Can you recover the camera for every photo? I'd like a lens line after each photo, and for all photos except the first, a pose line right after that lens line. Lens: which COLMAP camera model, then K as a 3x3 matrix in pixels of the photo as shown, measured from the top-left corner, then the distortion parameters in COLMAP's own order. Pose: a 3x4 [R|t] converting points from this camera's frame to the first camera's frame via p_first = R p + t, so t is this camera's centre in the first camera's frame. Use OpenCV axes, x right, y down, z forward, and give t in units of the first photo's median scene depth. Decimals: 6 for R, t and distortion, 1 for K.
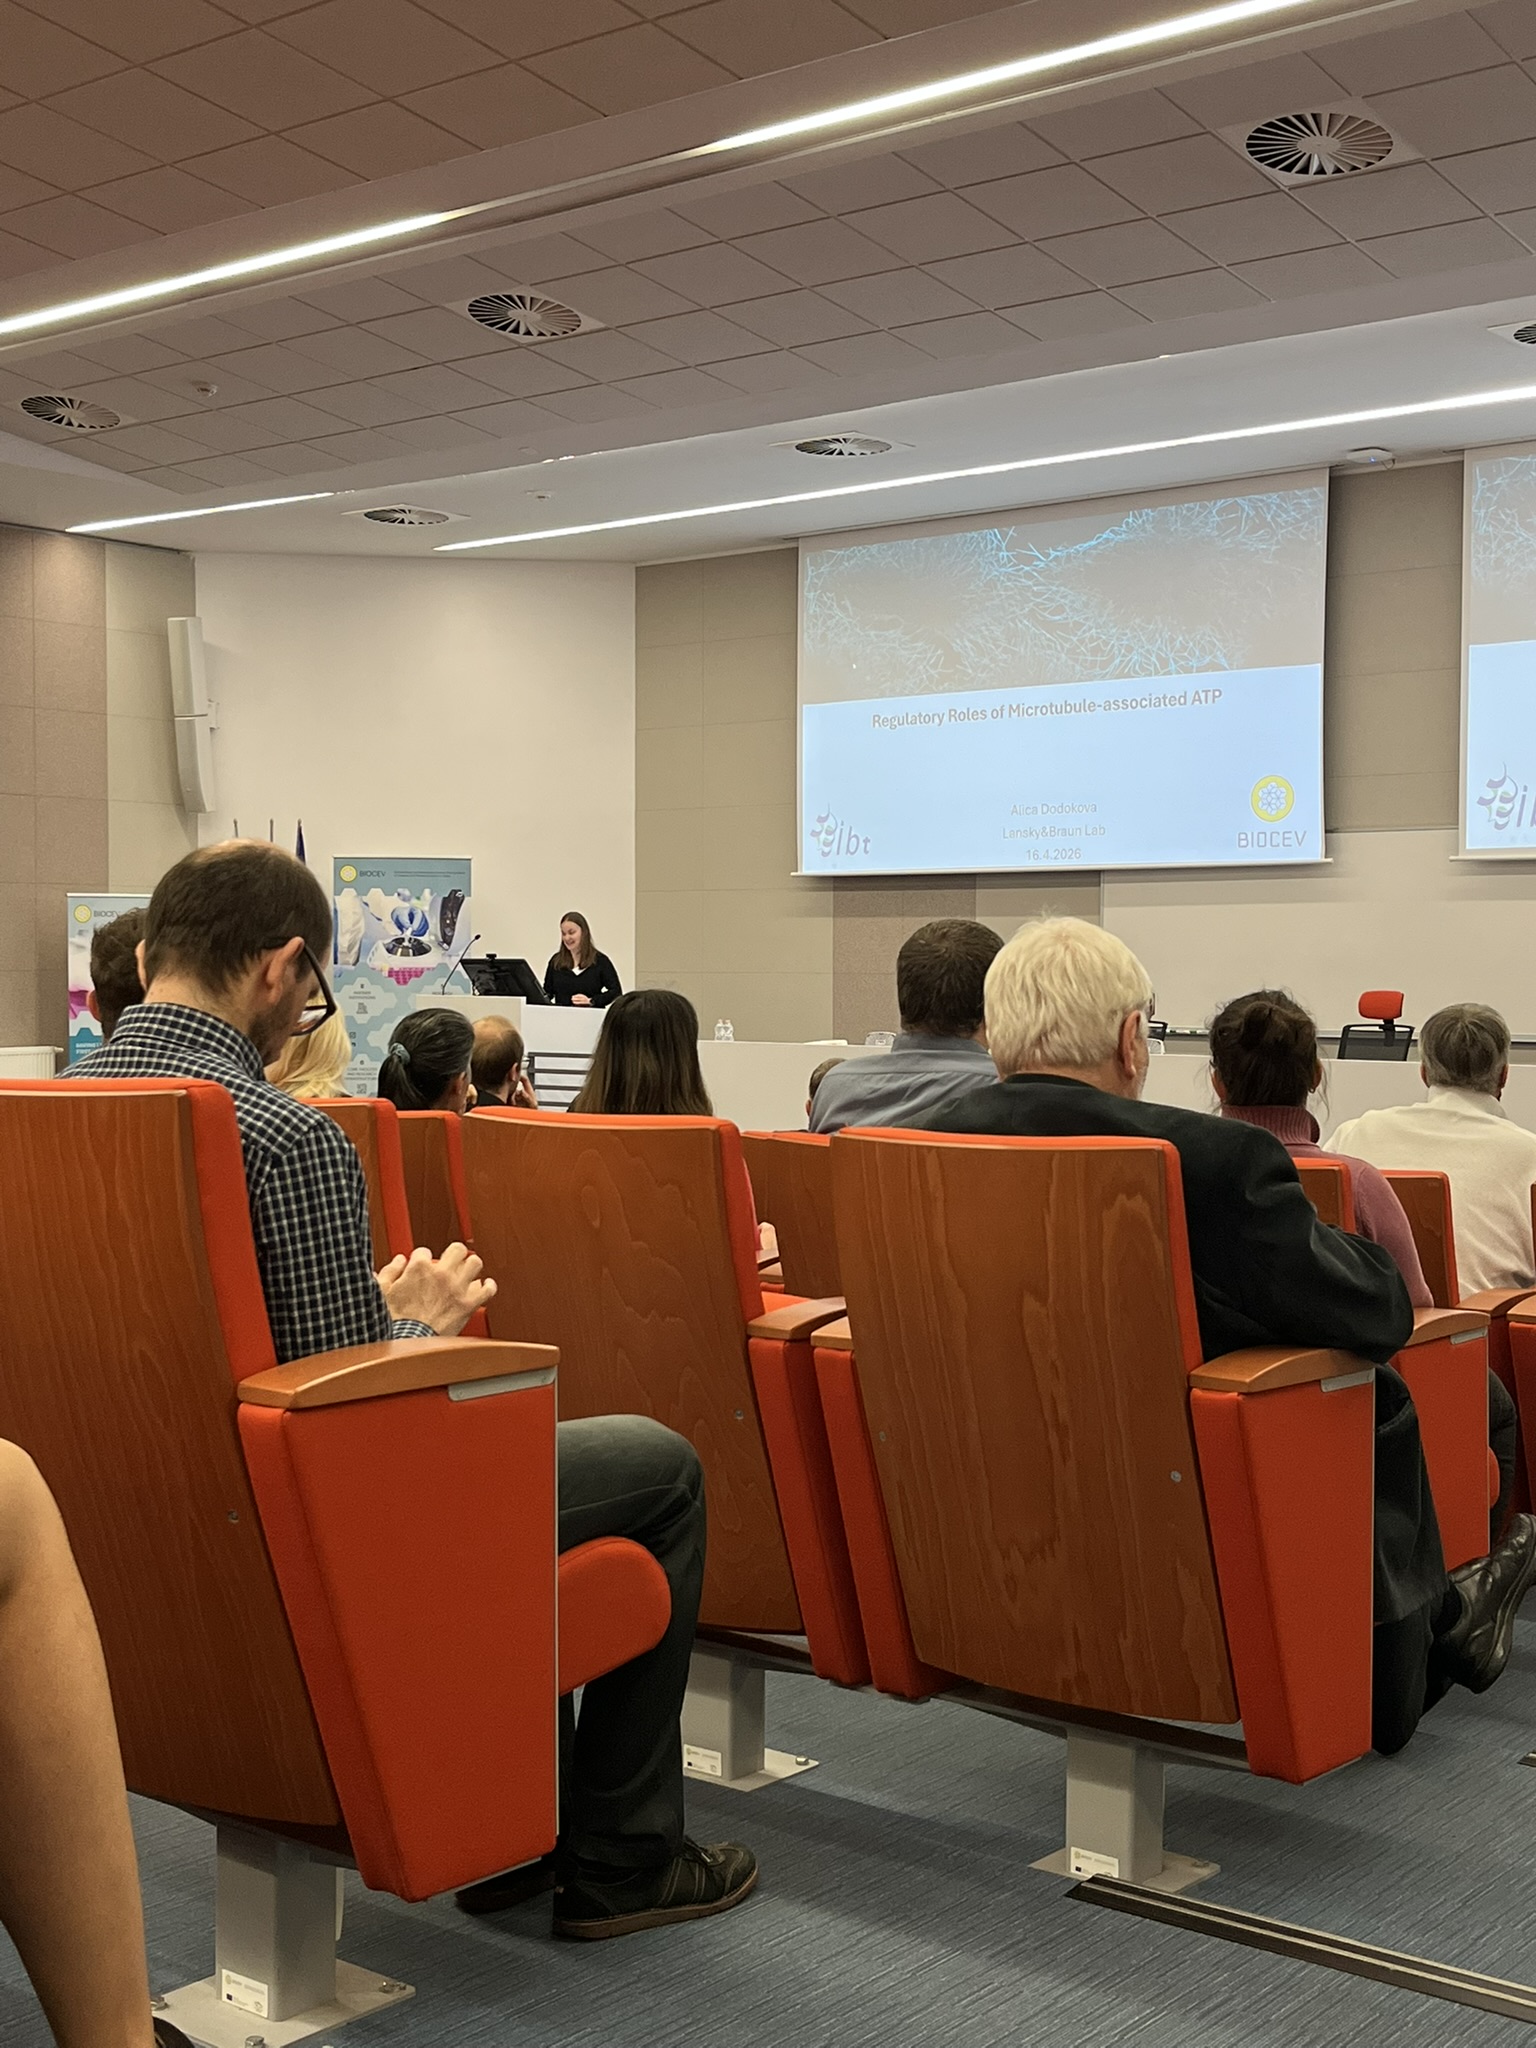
lens RADIAL K [[2512.6, 0, 768.8], [0, 2512.6, 1022.5], [0, 0, 1]] dist [0.080537, 0.000000]
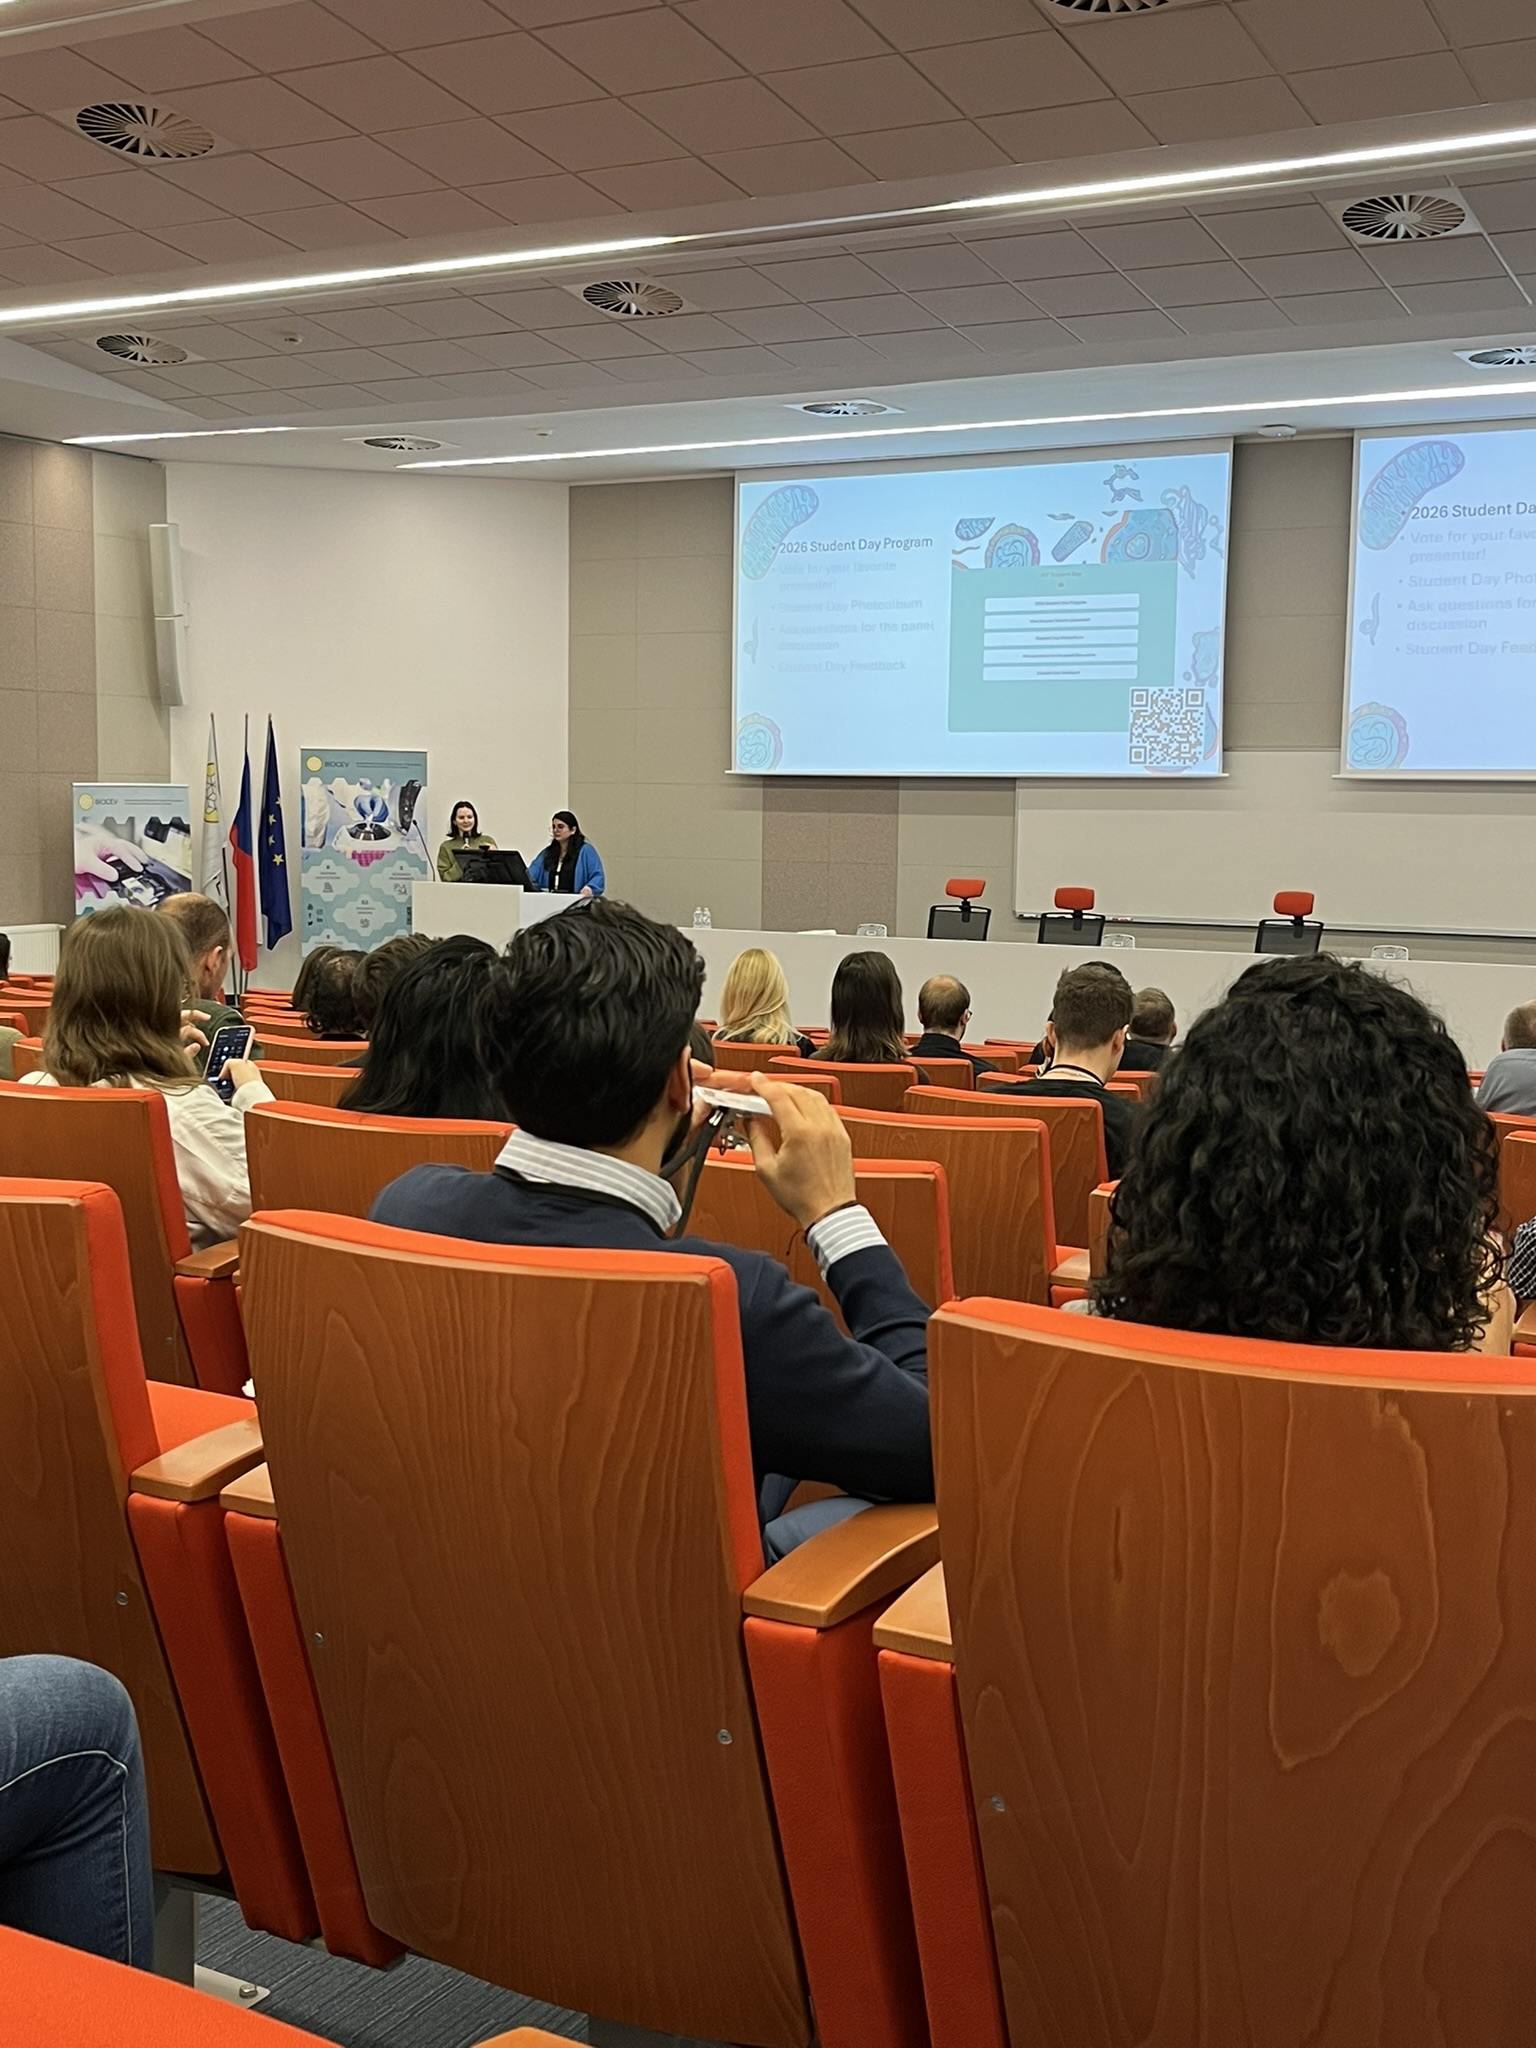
lens RADIAL K [[2341.9, 0, 767.8], [0, 2341.9, 1024.9], [0, 0, 1]] dist [0.063083, 0.000000]
pose [[0.987437, -0.004723, 0.157945, -0.138503], [-0.006821, 0.997348, 0.072465, -0.022091], [-0.157869, -0.072632, 0.984785, -0.046811]]
